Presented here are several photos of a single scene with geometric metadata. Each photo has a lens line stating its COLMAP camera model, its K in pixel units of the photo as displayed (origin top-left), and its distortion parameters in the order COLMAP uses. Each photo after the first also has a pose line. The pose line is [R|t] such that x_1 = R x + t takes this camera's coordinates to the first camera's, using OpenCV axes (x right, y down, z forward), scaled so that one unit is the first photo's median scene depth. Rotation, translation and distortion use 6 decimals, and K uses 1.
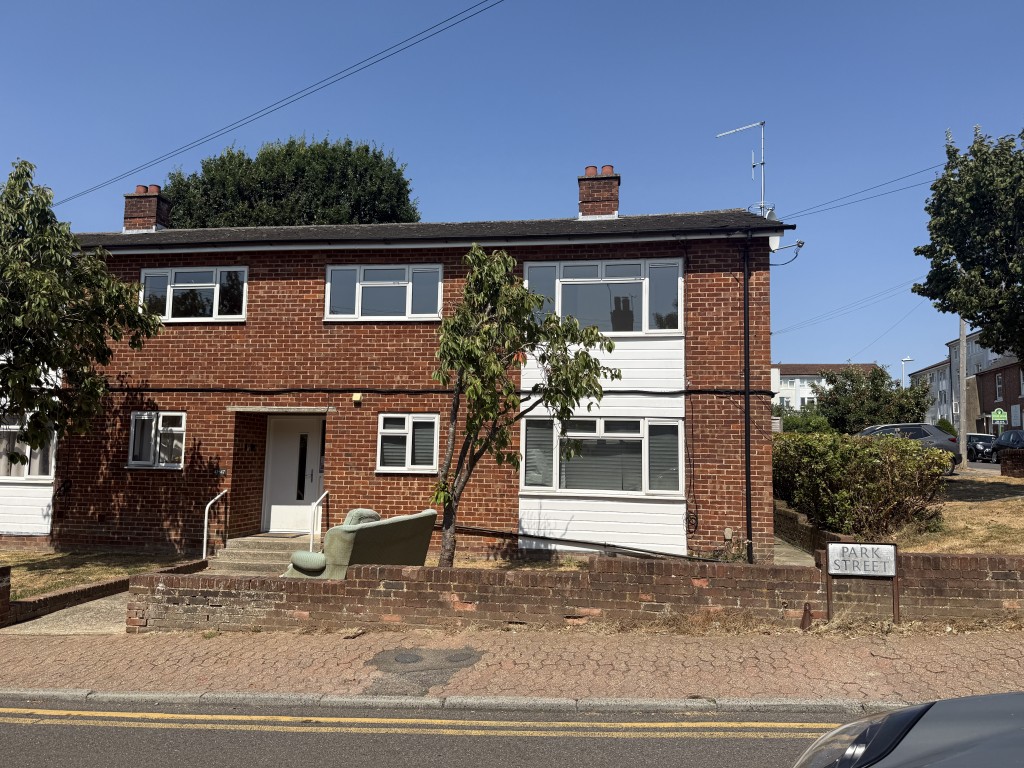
lens RADIAL K [[704.8, 0, 512.0], [0, 704.8, 384.0], [0, 0, 1]] dist [0.146122, -0.272598]
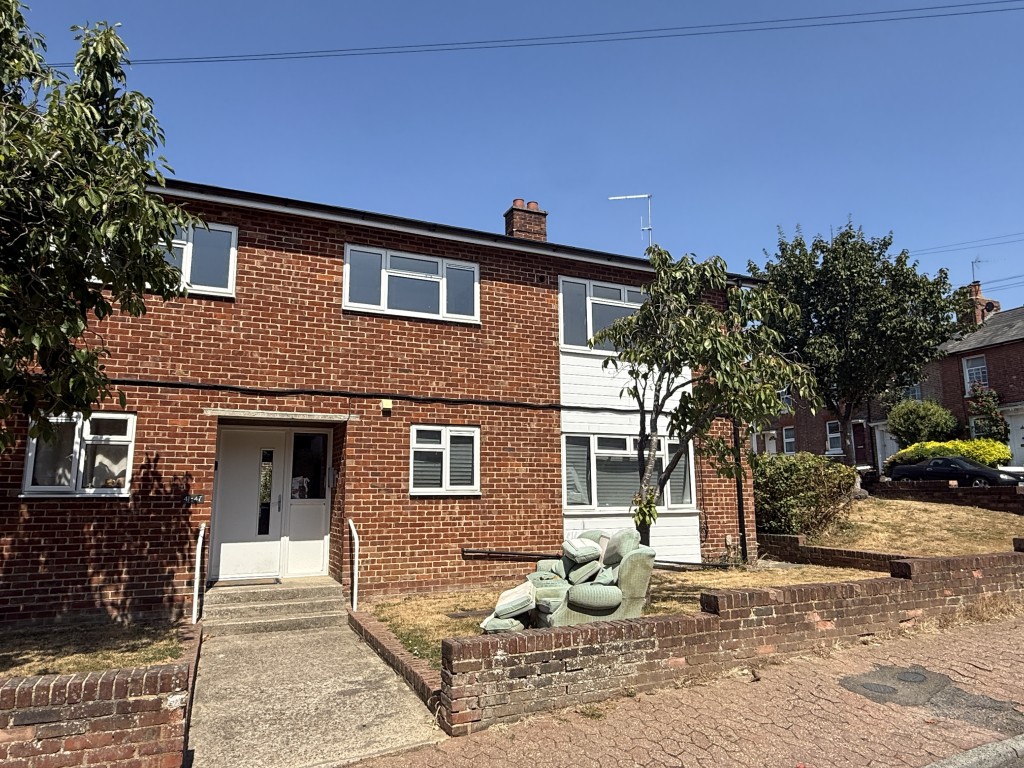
lens RADIAL K [[640.6, 0, 512.0], [0, 640.6, 384.0], [0, 0, 1]] dist [-0.001384, 0.002103]
pose [[0.848103, 0.066843, 0.525598, -0.487661], [-0.034441, 0.996867, -0.071202, 0.042916], [-0.528711, 0.042284, 0.847748, 0.285442]]
